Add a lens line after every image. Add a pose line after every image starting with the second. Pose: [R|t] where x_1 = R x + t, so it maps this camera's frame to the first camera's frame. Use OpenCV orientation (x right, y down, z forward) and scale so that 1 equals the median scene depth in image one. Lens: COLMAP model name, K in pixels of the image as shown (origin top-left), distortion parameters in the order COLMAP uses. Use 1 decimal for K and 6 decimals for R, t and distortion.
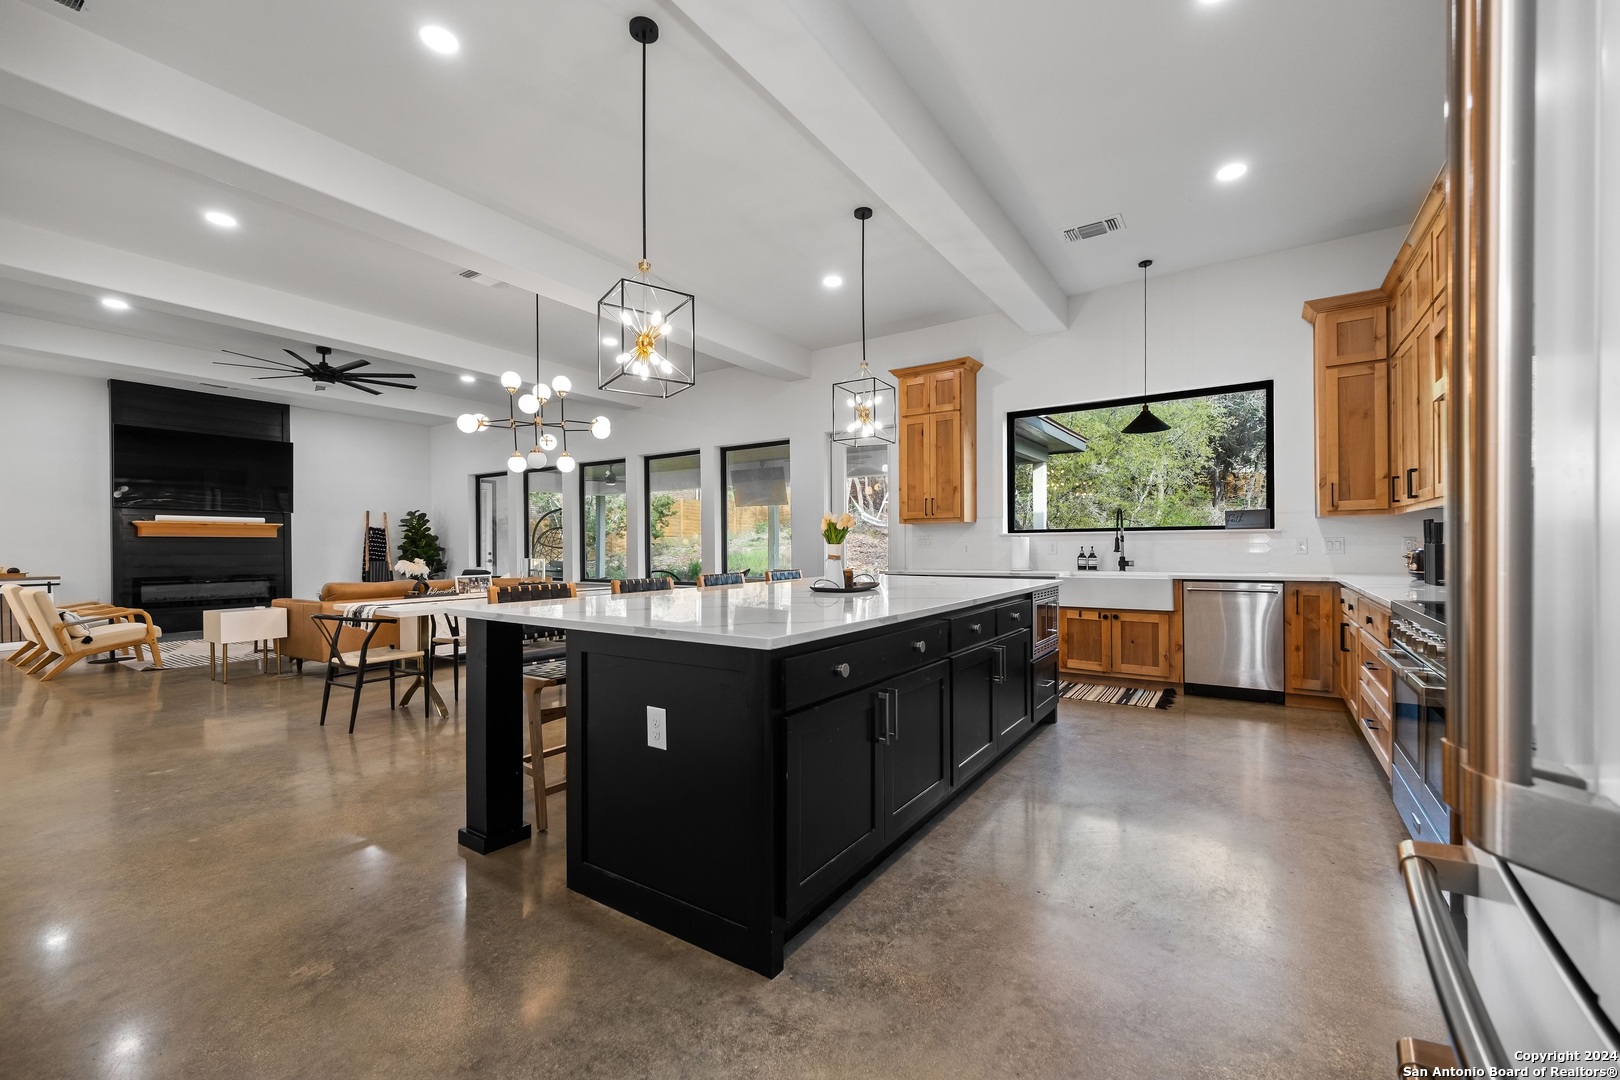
lens RADIAL K [[647.4, 0, 832.9], [0, 647.4, 556.3], [0, 0, 1]] dist [0.003051, 0.000247]
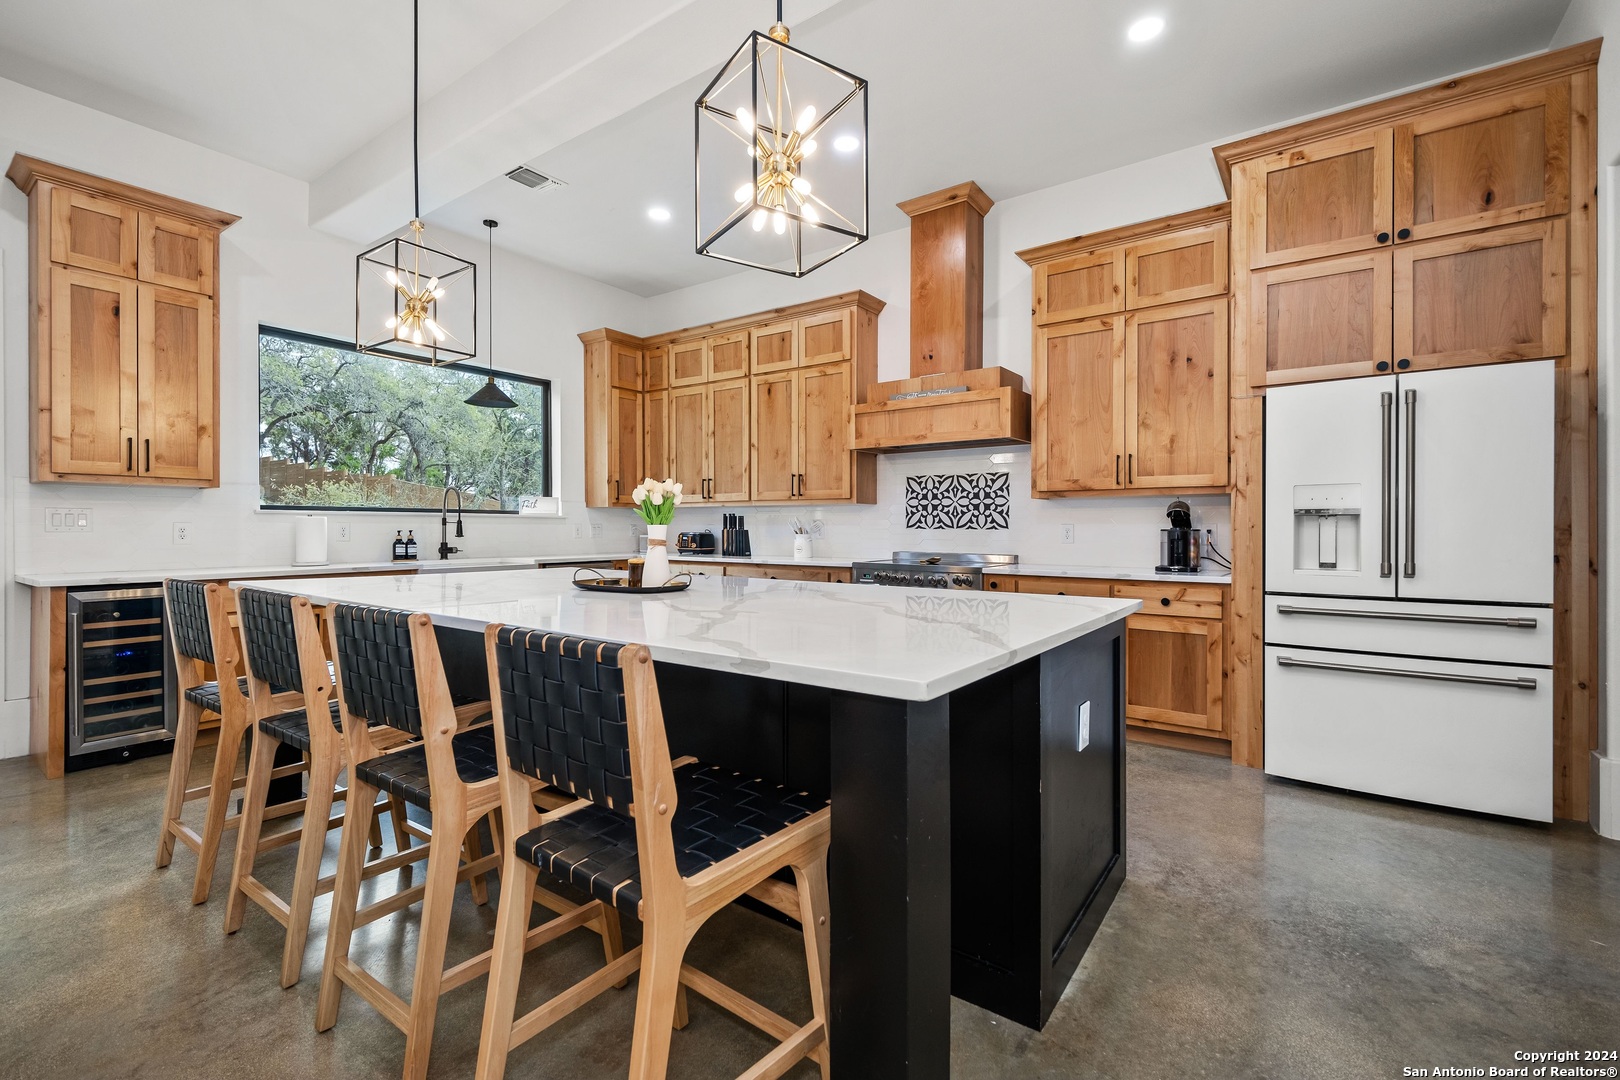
lens RADIAL K [[680.9, 0, 820.0], [0, 680.9, 534.6], [0, 0, 1]] dist [0.018189, -0.007110]
pose [[0.037215, -0.003543, 0.999301, -0.491692], [0.012700, 0.999915, 0.003072, -0.006875], [-0.999227, 0.012577, 0.037256, 0.524688]]
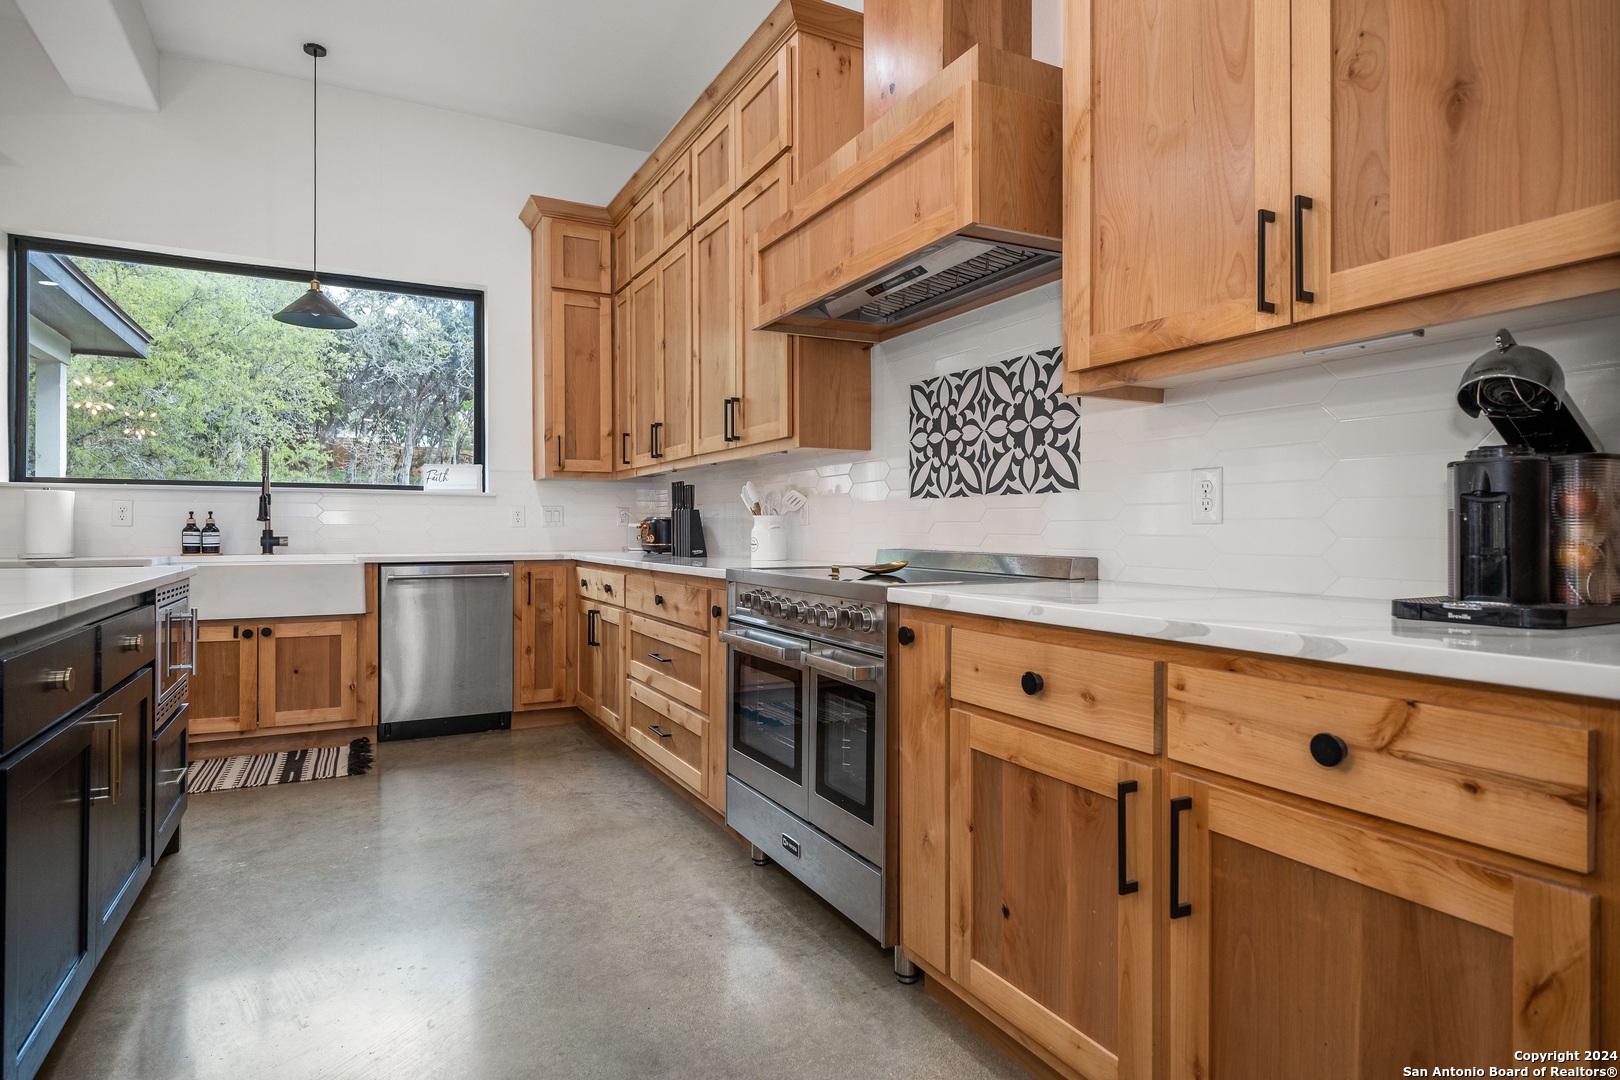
lens RADIAL K [[880.3, 0, 815.6], [0, 880.3, 530.4], [0, 0, 1]] dist [0.001882, -0.002127]
pose [[0.484232, 0.007038, 0.874911, -0.015221], [0.008831, 0.999877, -0.012931, 0.017763], [-0.874895, 0.013988, 0.484111, 0.195539]]
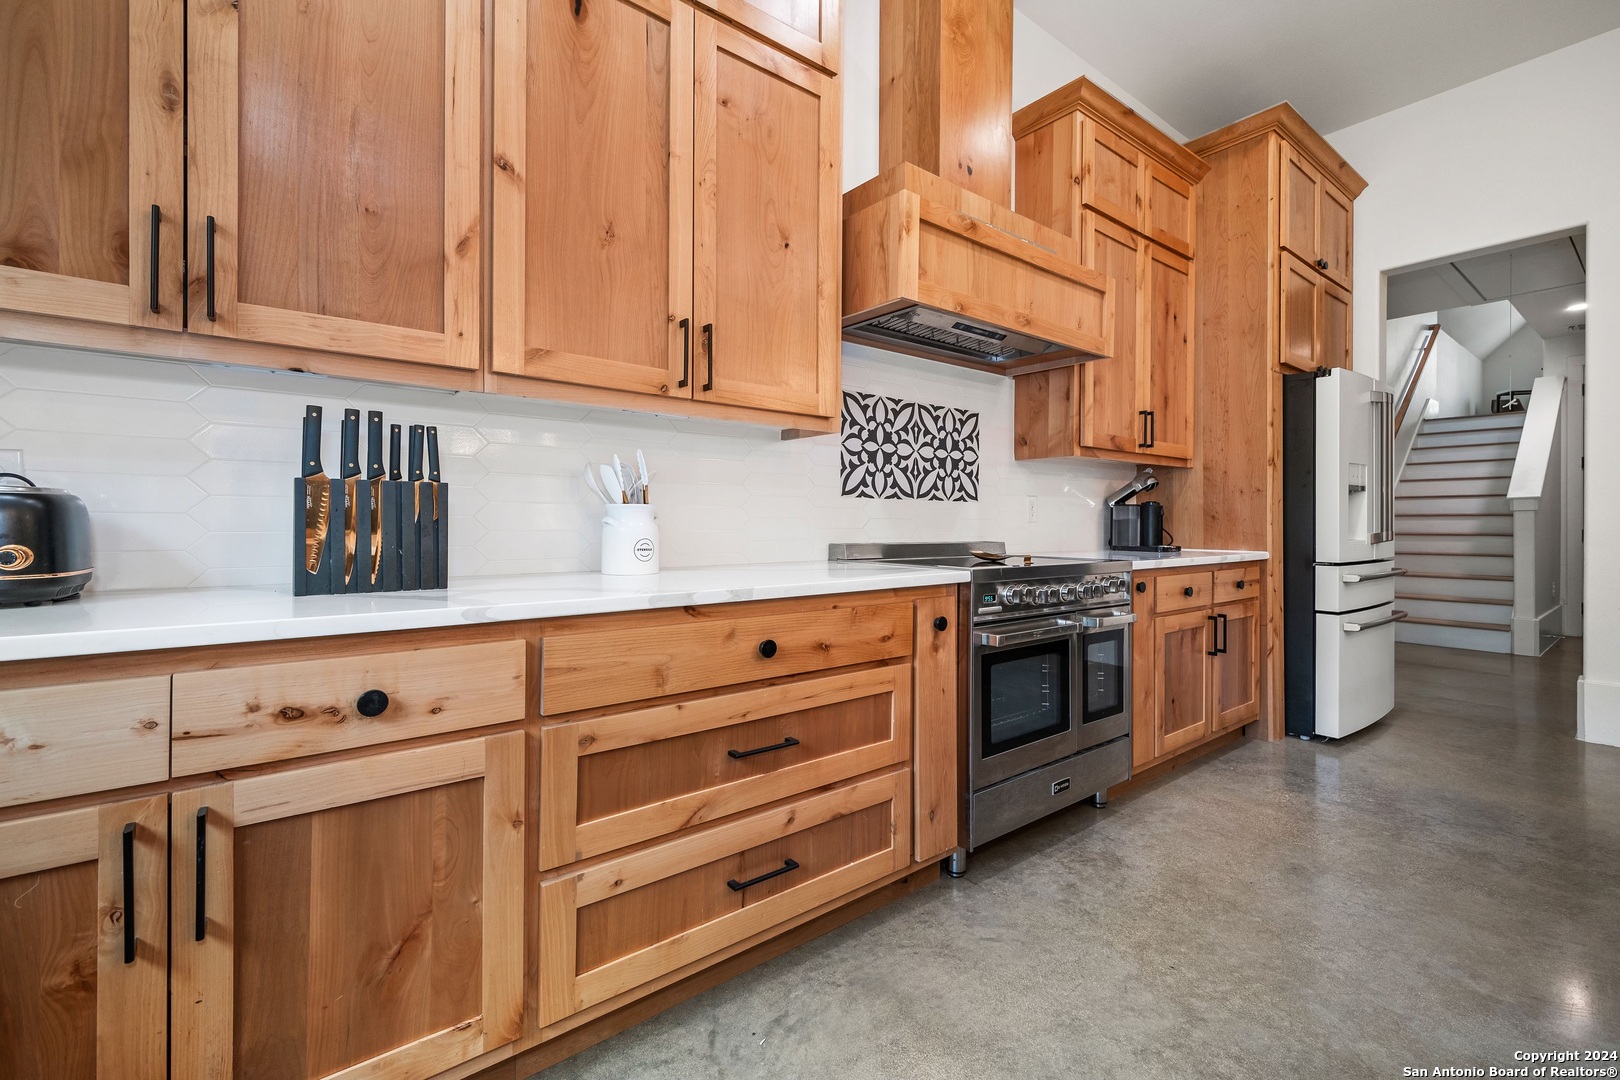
lens RADIAL K [[680.9, 0, 817.0], [0, 680.9, 524.7], [0, 0, 1]] dist [0.018189, -0.007110]
pose [[-0.946257, 0.003376, 0.323398, 0.401339], [0.008987, 0.999834, 0.015858, 0.001296], [-0.323290, 0.017912, -0.946130, 0.914519]]
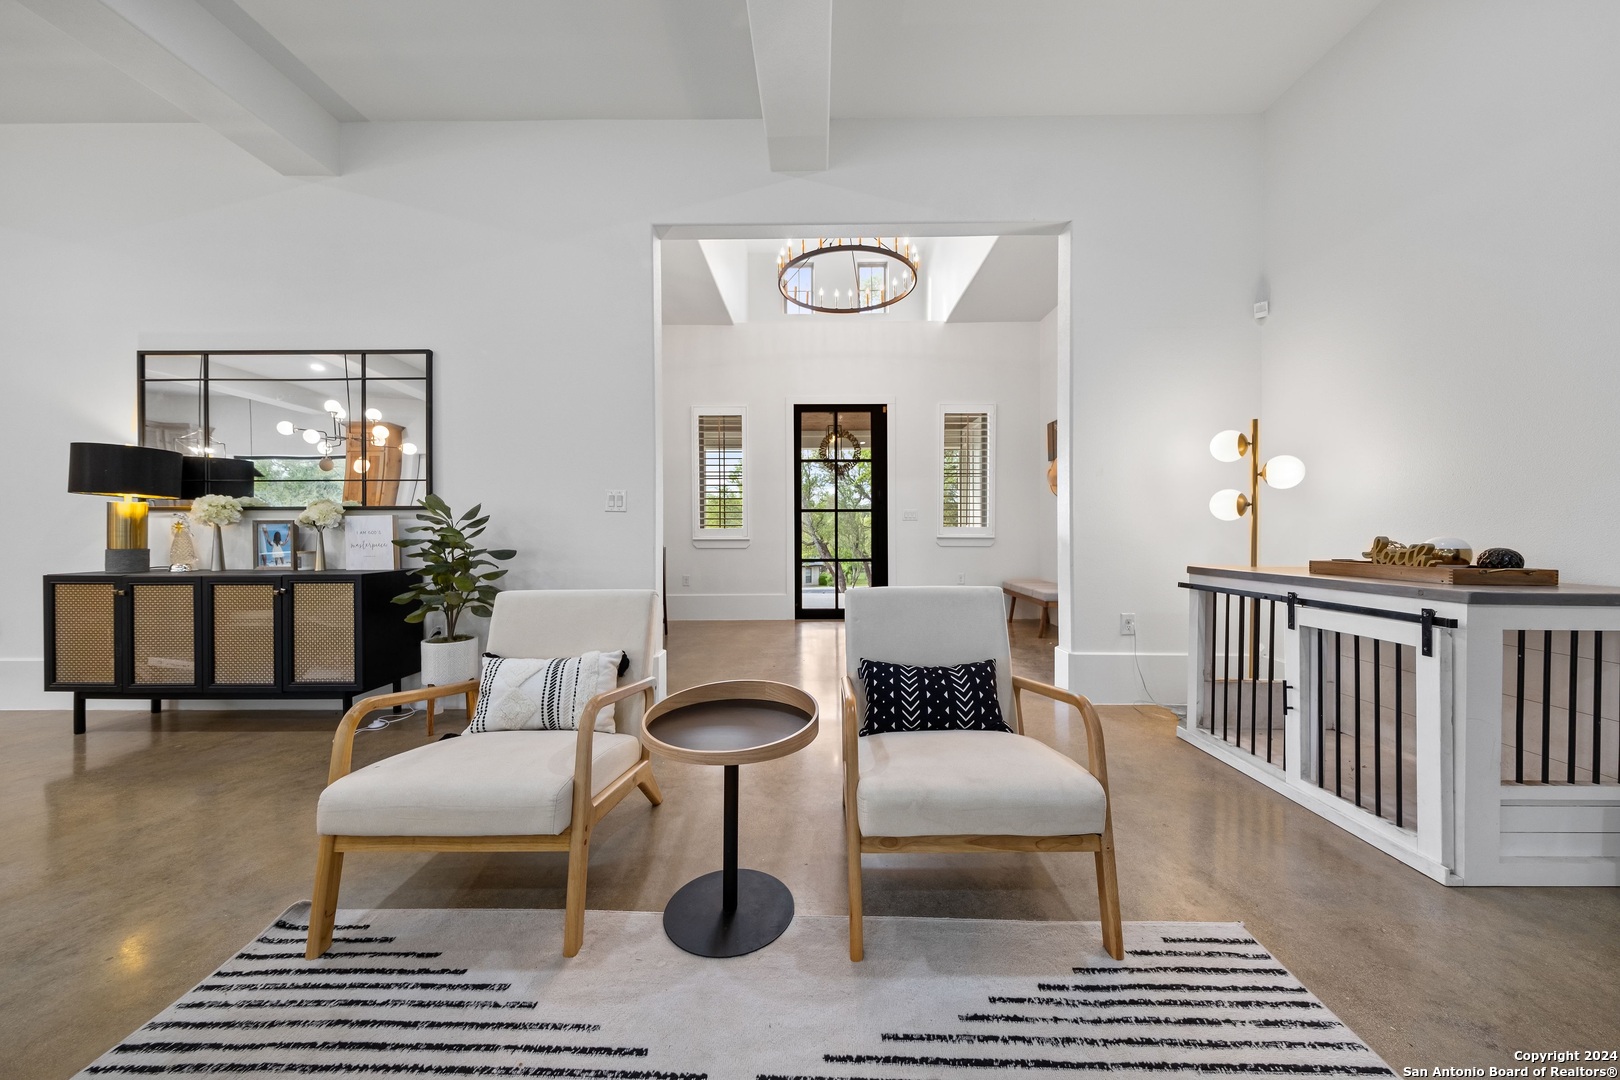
lens RADIAL K [[550.7, 0, 814.7], [0, 550.7, 533.2], [0, 0, 1]] dist [0.004395, -0.001081]
pose [[-0.848324, 0.008778, -0.529405, -1.390740], [0.001189, 0.999892, 0.014673, 0.011358], [0.529477, 0.011818, -0.848242, 1.625669]]
